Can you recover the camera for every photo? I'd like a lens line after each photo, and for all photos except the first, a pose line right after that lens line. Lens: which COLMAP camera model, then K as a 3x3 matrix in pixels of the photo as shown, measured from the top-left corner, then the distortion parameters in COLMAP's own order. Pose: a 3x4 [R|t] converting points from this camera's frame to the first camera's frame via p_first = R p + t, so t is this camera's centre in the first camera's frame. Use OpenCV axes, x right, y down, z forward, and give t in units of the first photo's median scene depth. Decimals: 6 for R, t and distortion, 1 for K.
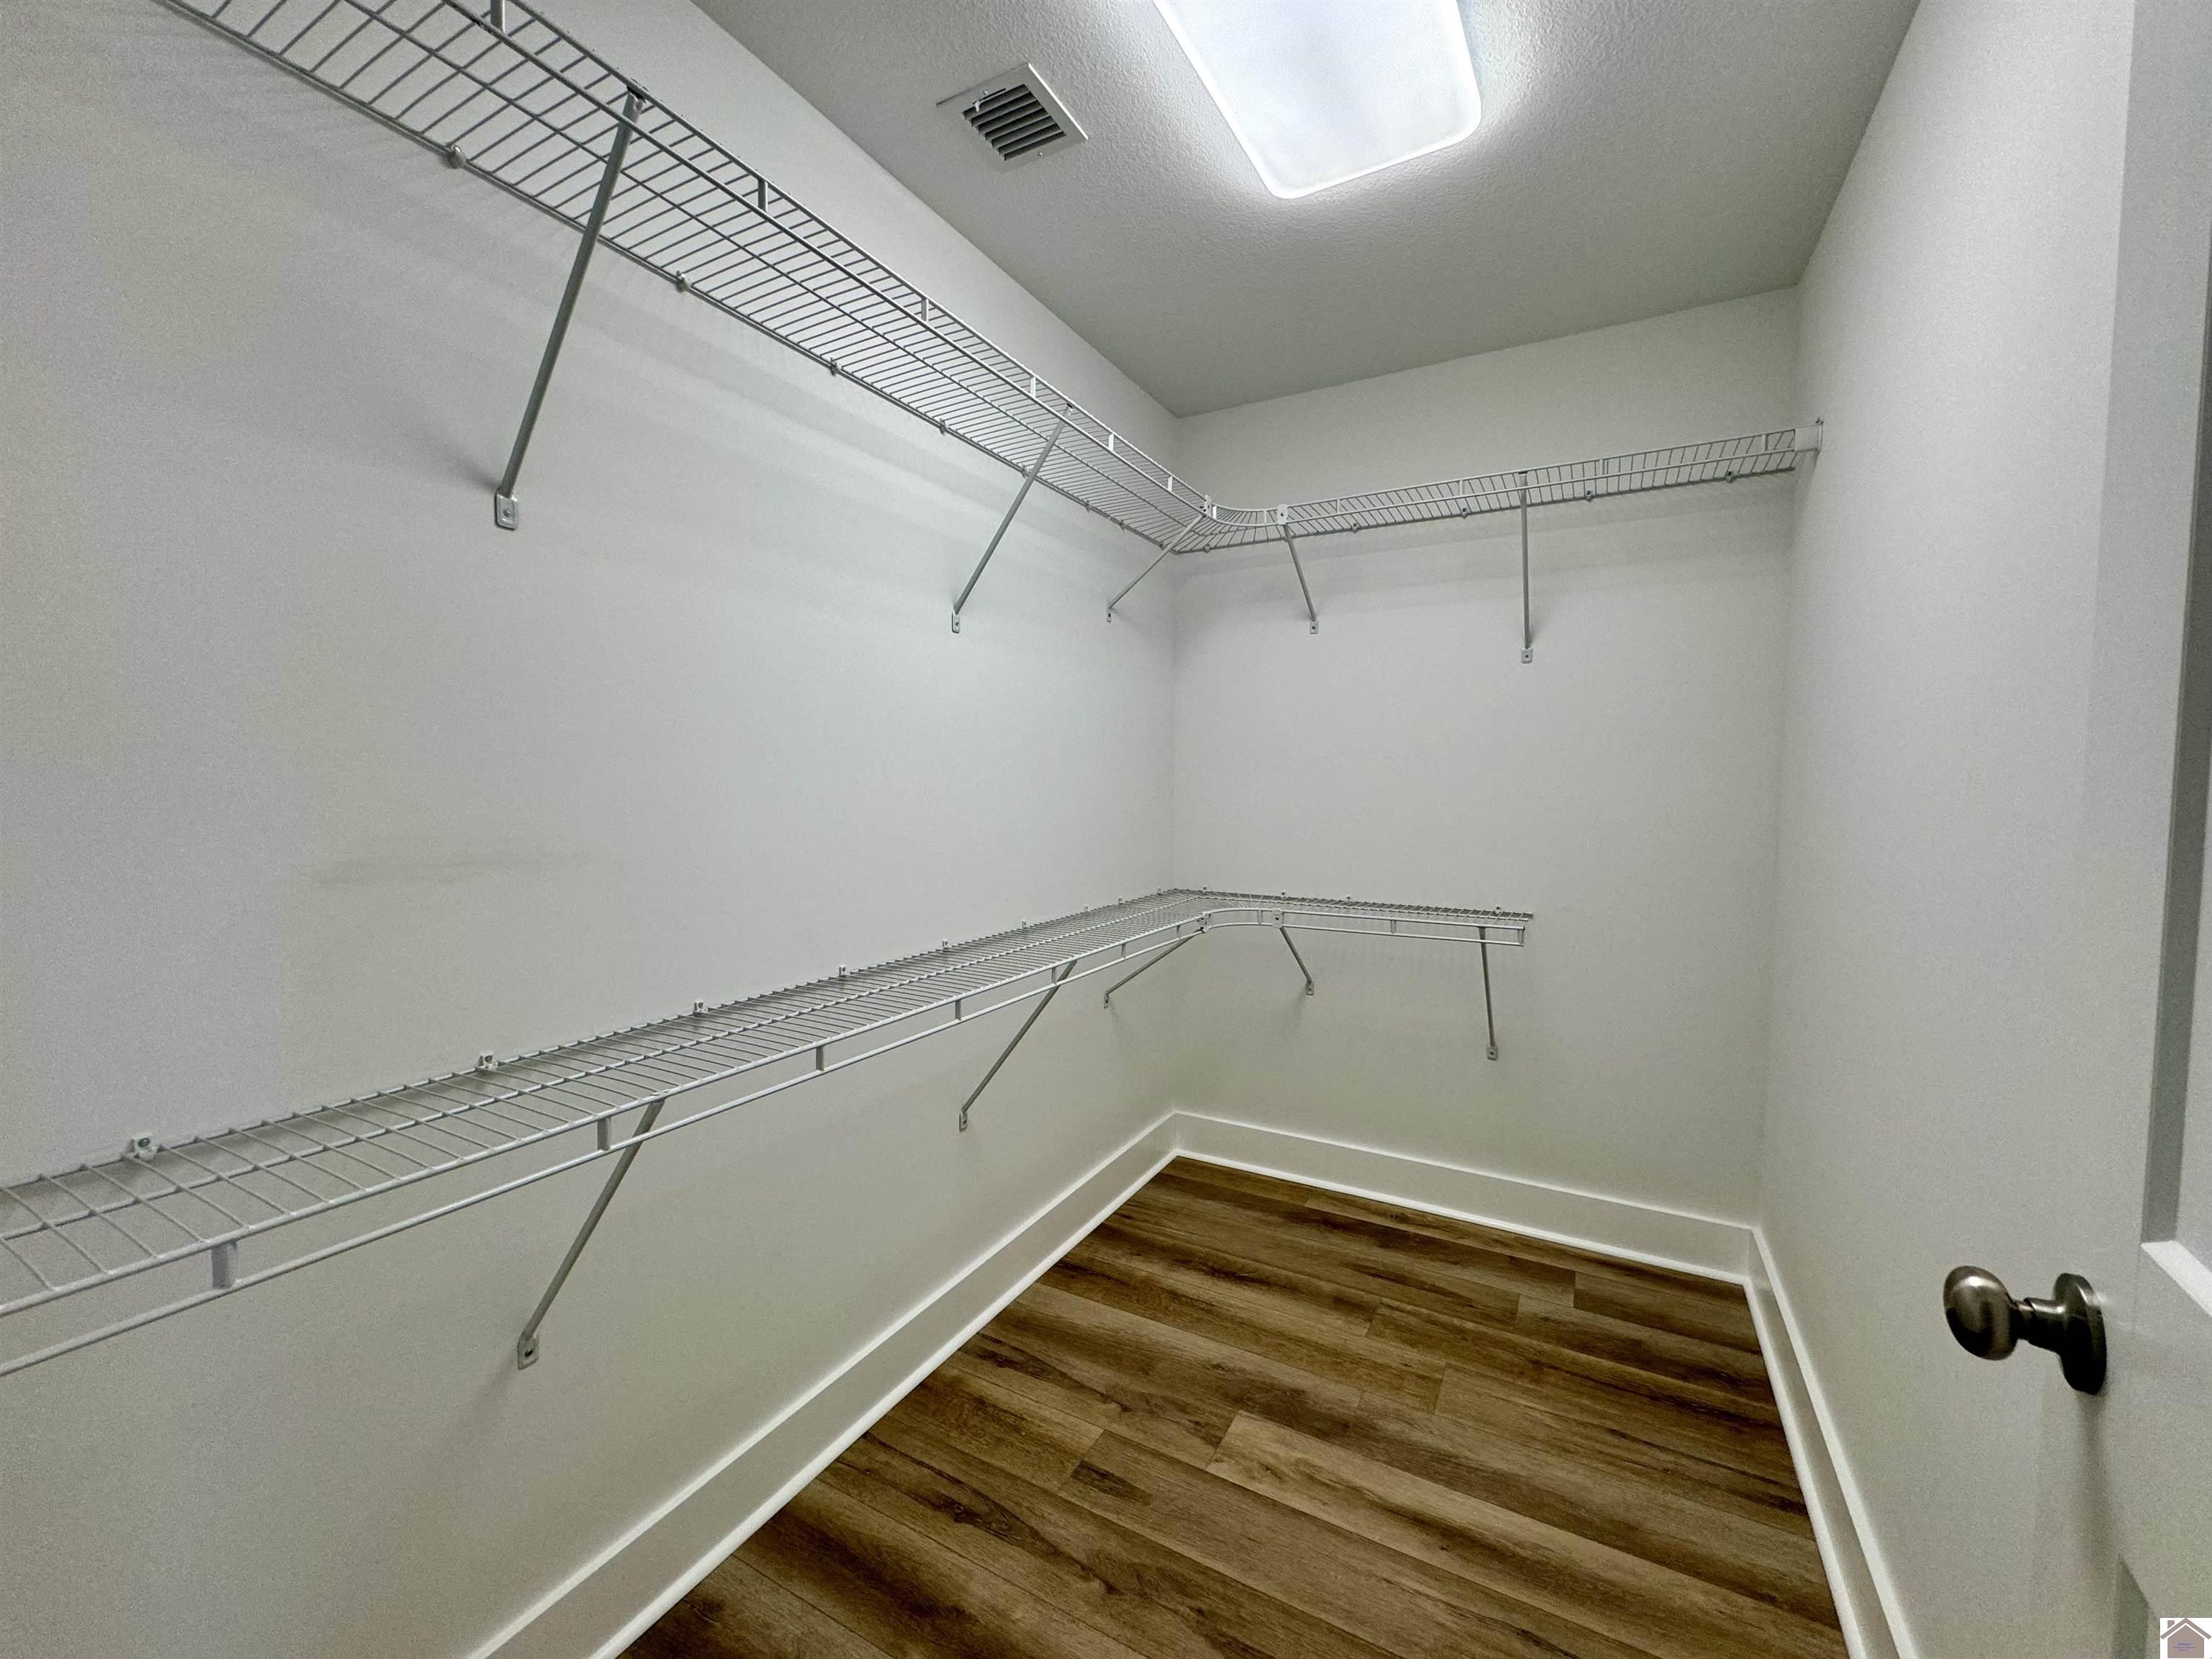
lens RADIAL K [[896.5, 0, 1106.0], [0, 896.5, 829.5], [0, 0, 1]] dist [0.060208, -0.000006]
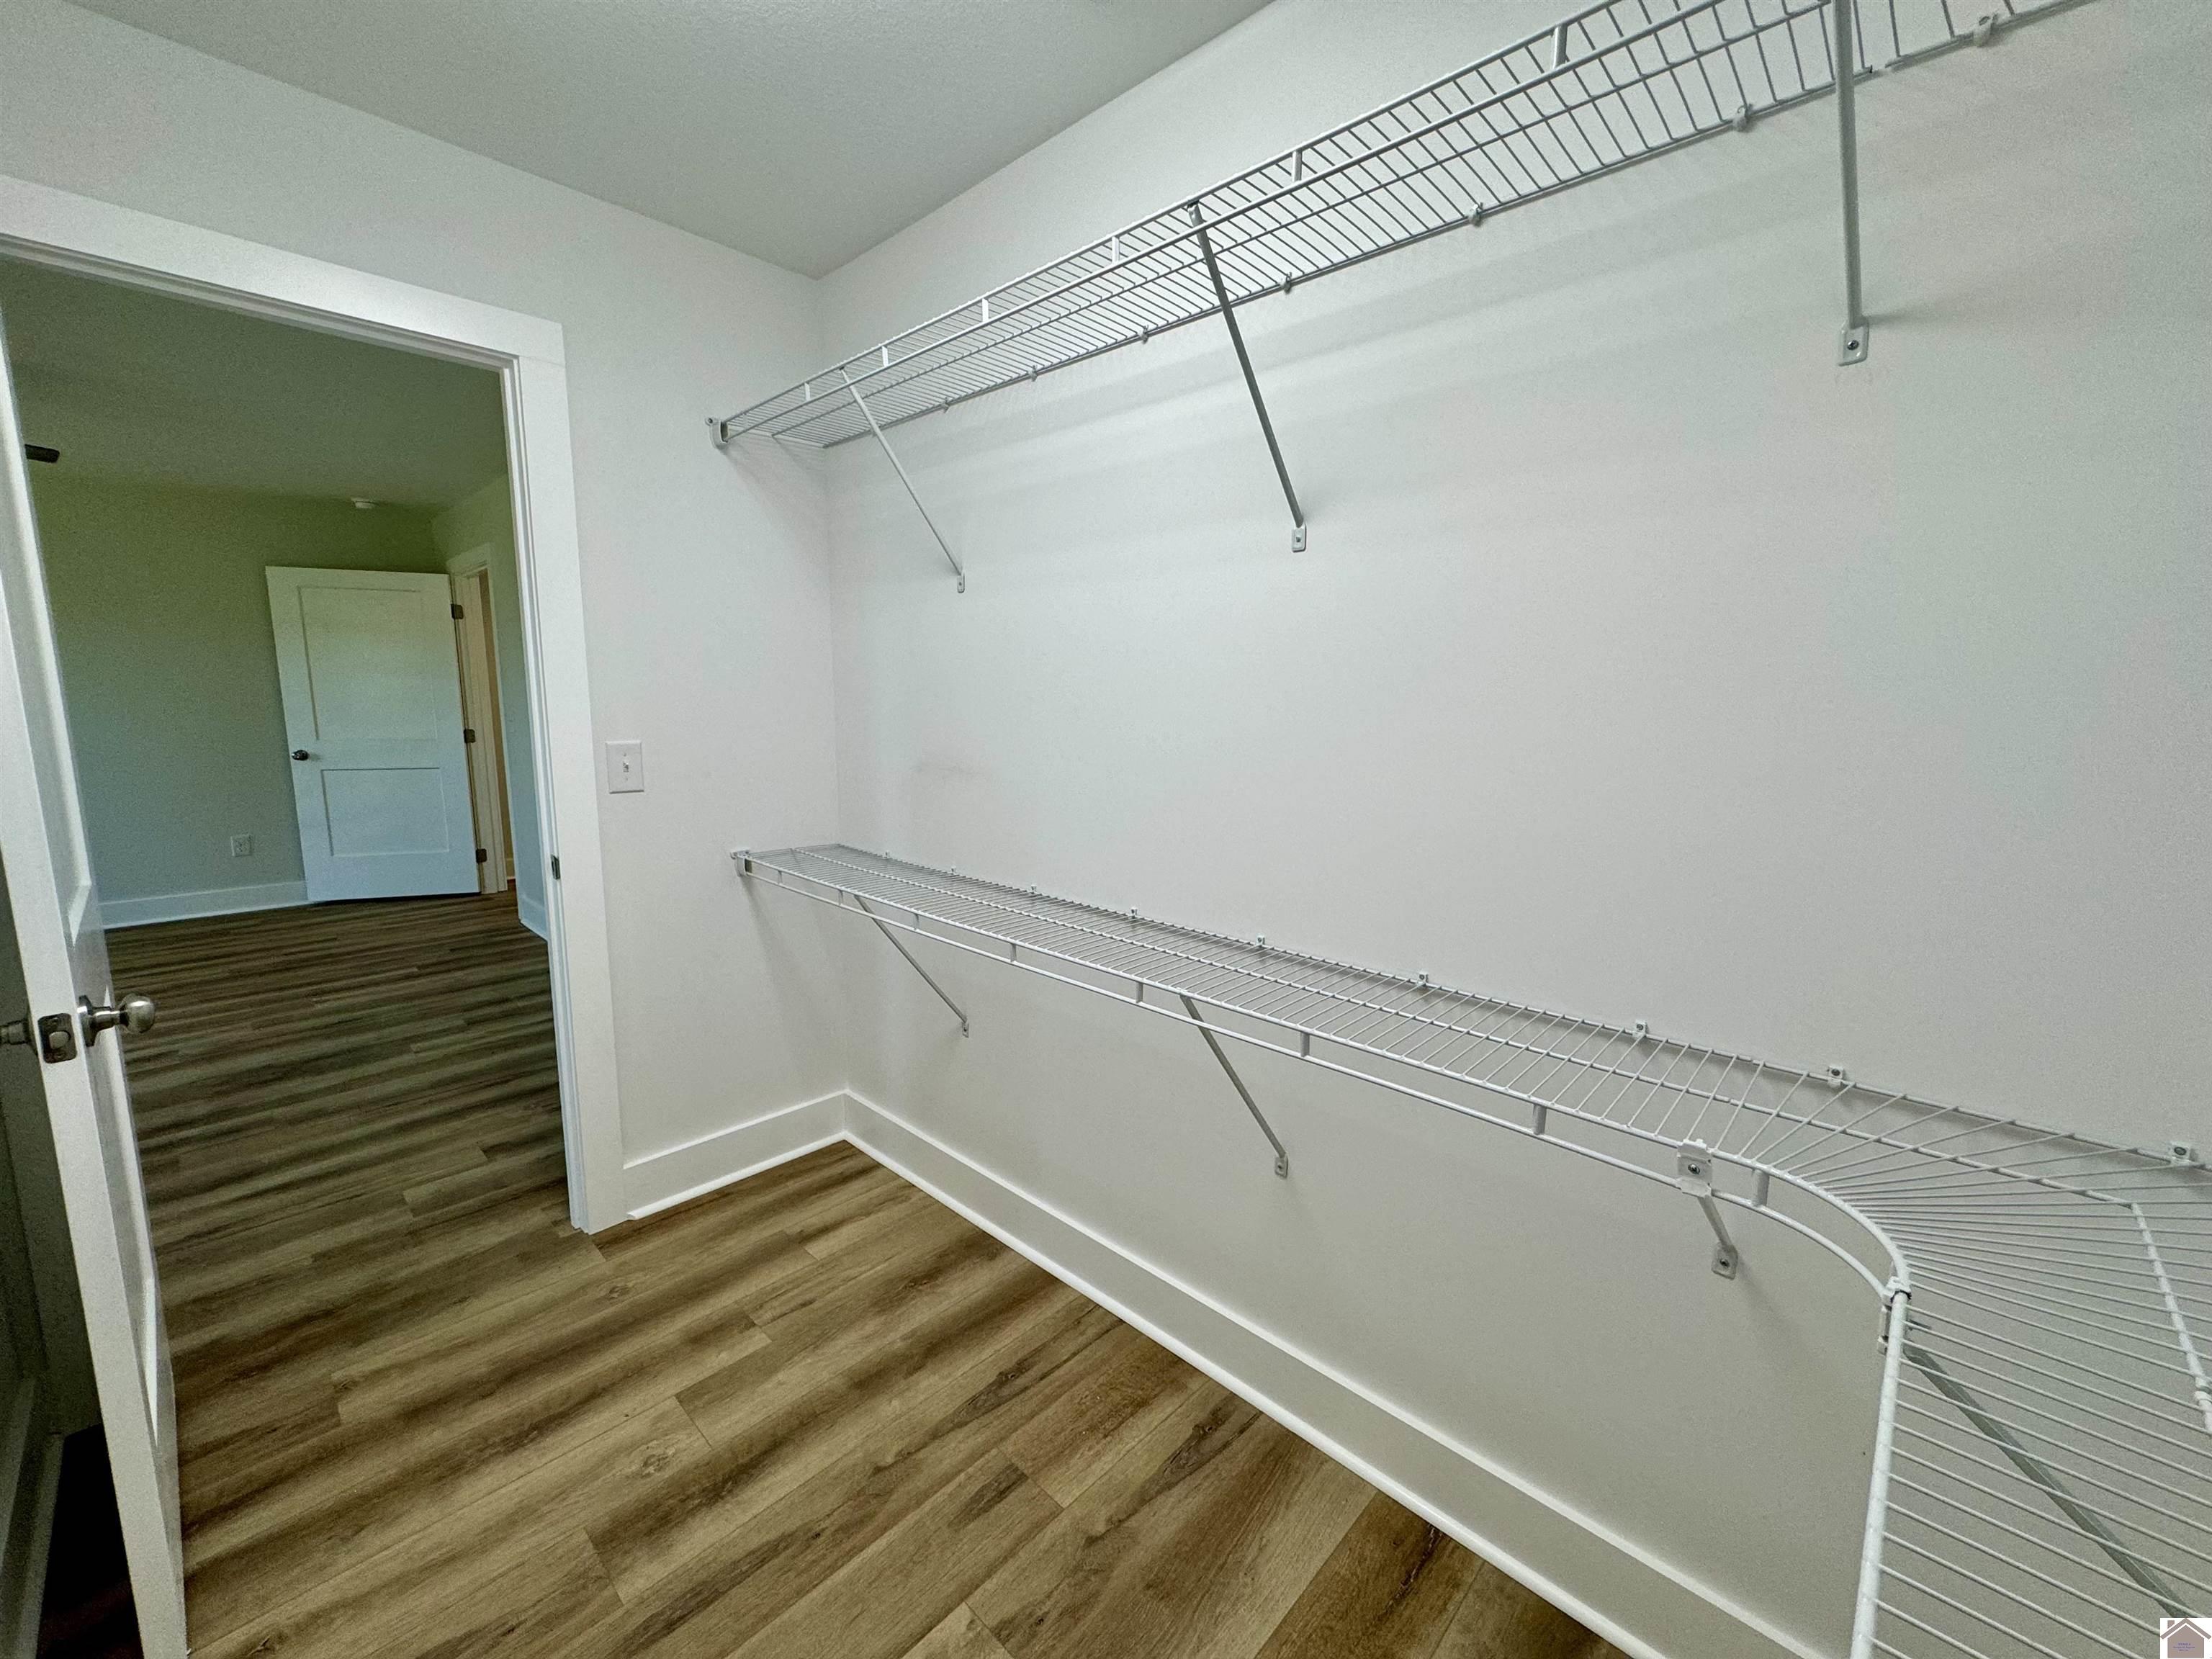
lens RADIAL K [[838.9, 0, 1078.0], [0, 838.9, 834.2], [0, 0, 1]] dist [-0.002237, -0.000201]
pose [[-0.235555, 0.136699, -0.962199, 0.714034], [-0.078071, 0.984197, 0.158937, -0.094912], [0.968720, 0.112559, -0.221160, 1.210212]]
